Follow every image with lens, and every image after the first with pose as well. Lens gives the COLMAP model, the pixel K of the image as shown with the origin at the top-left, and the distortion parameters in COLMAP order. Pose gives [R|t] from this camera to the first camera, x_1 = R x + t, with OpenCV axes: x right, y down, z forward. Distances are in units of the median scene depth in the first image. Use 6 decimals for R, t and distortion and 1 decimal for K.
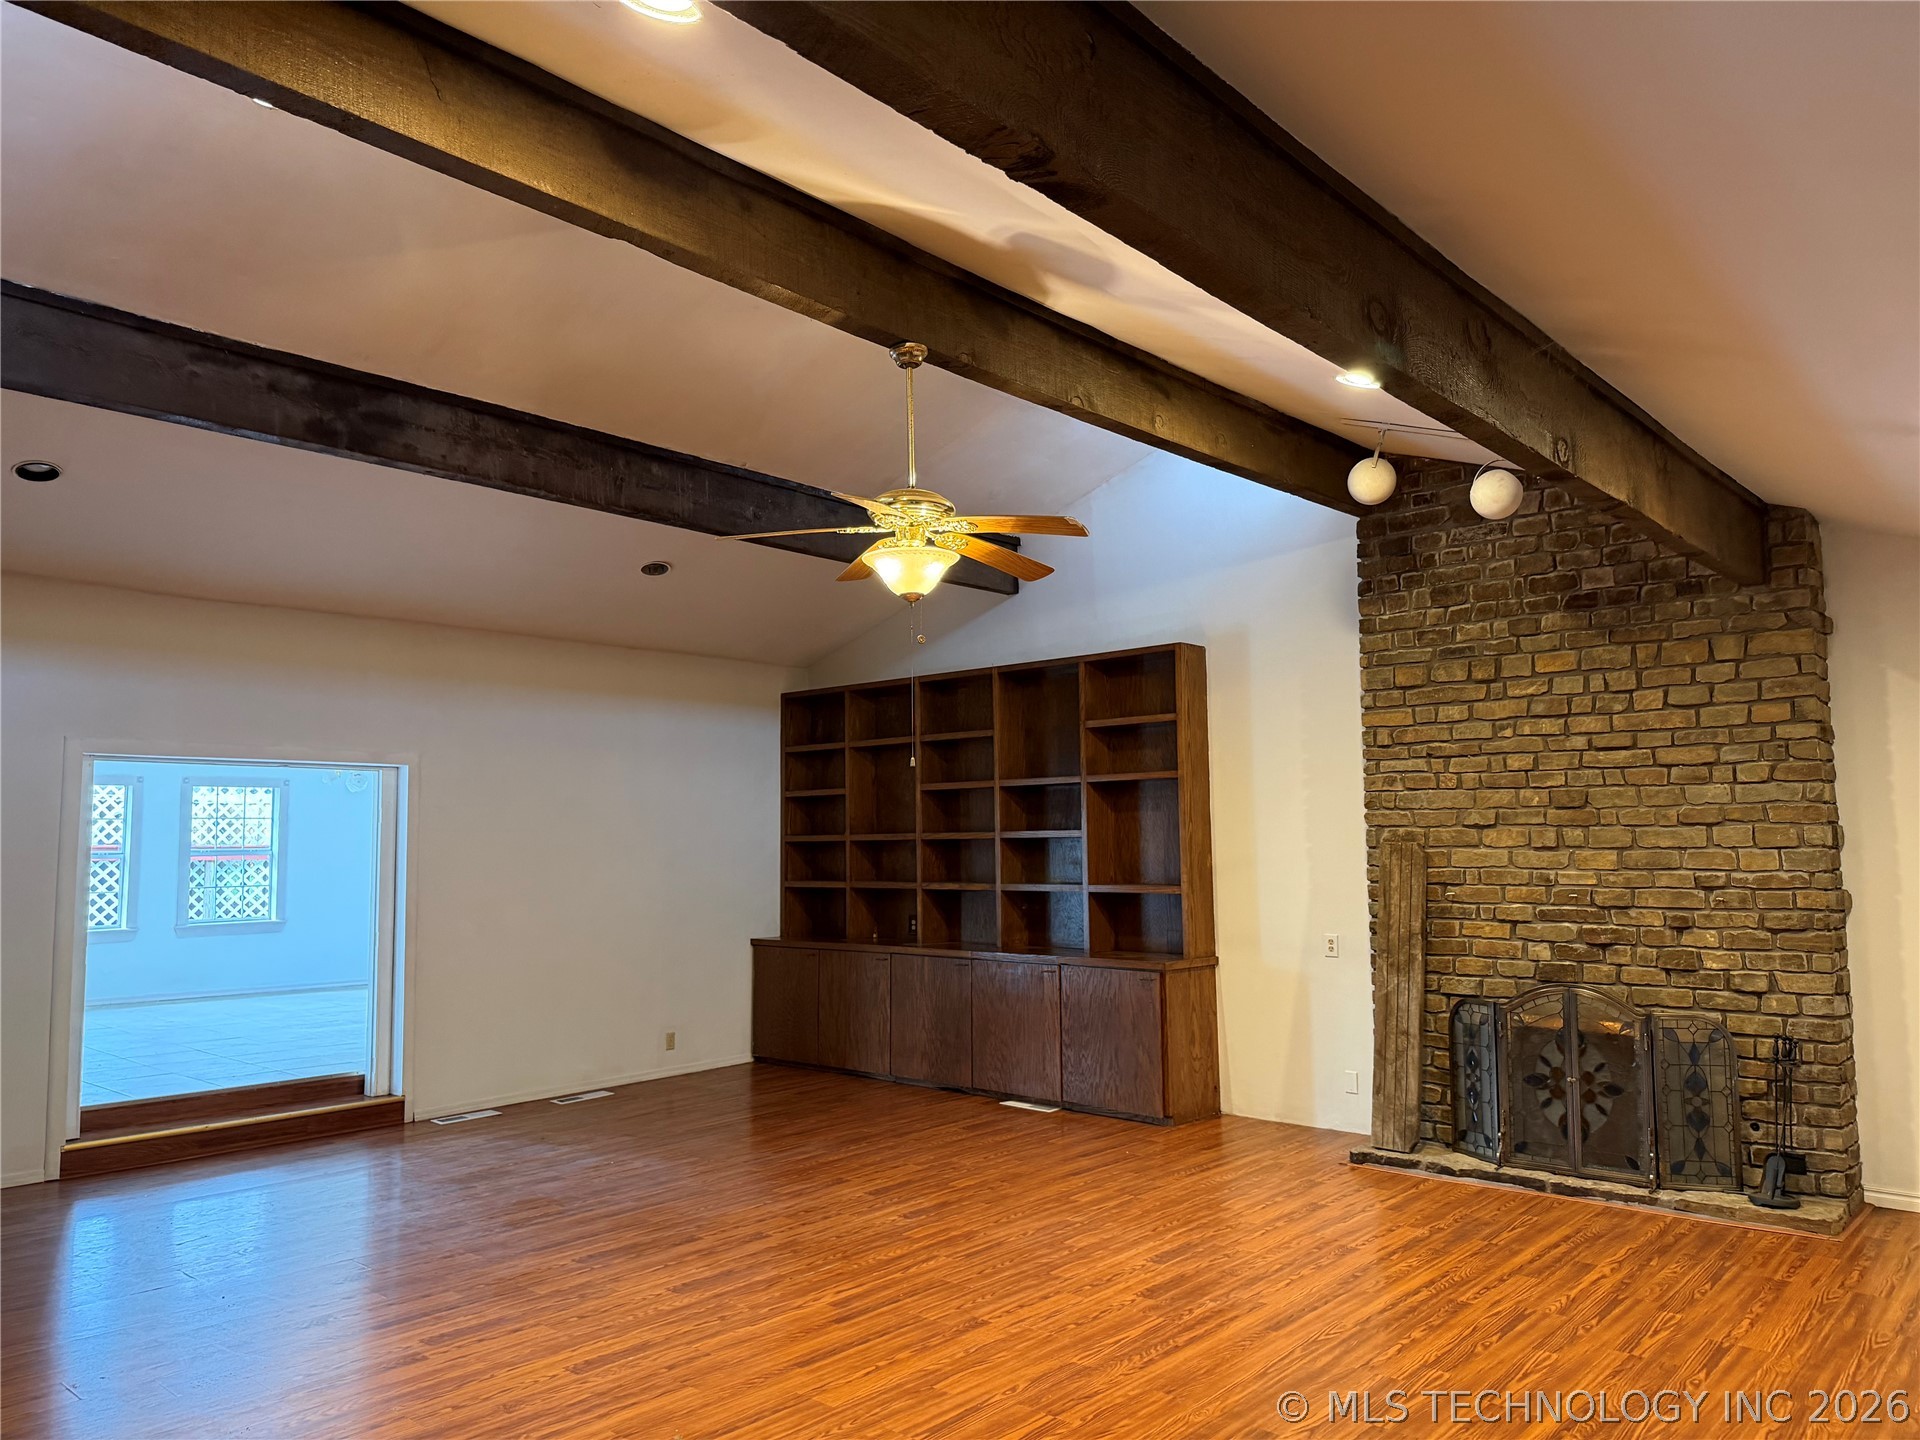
lens RADIAL K [[1342.5, 0, 961.1], [0, 1342.5, 652.4], [0, 0, 1]] dist [0.073126, -0.099914]
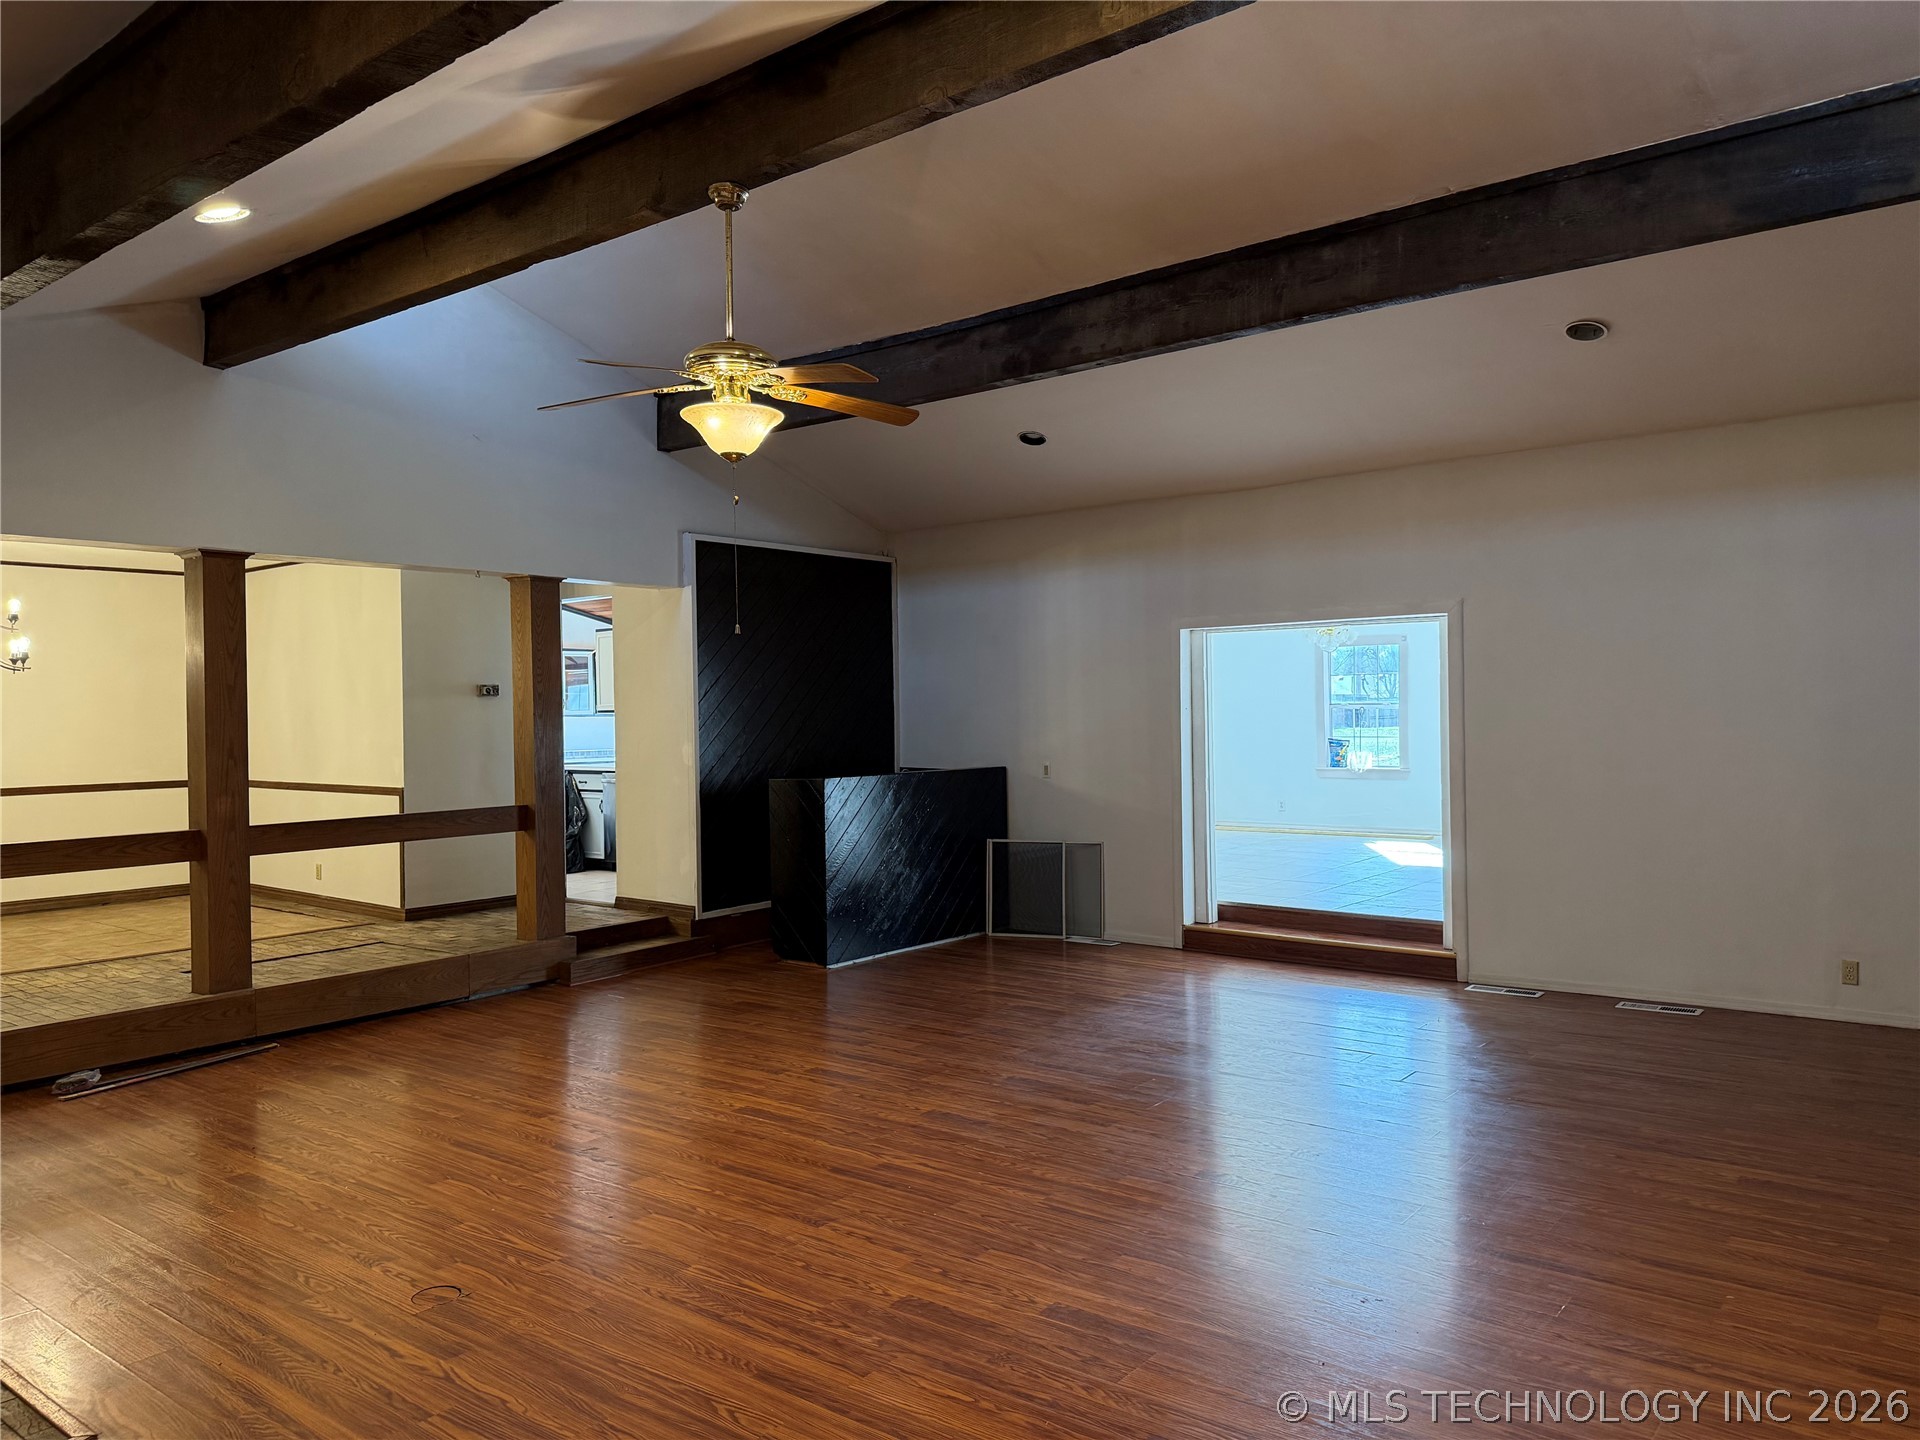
lens RADIAL K [[1342.5, 0, 973.4], [0, 1342.5, 720.4], [0, 0, 1]] dist [0.073126, -0.099914]
pose [[0.060458, 0.018297, -0.998003, 0.873493], [0.160490, 0.986646, 0.027811, 0.129558], [0.985184, -0.161851, 0.056714, 1.018391]]
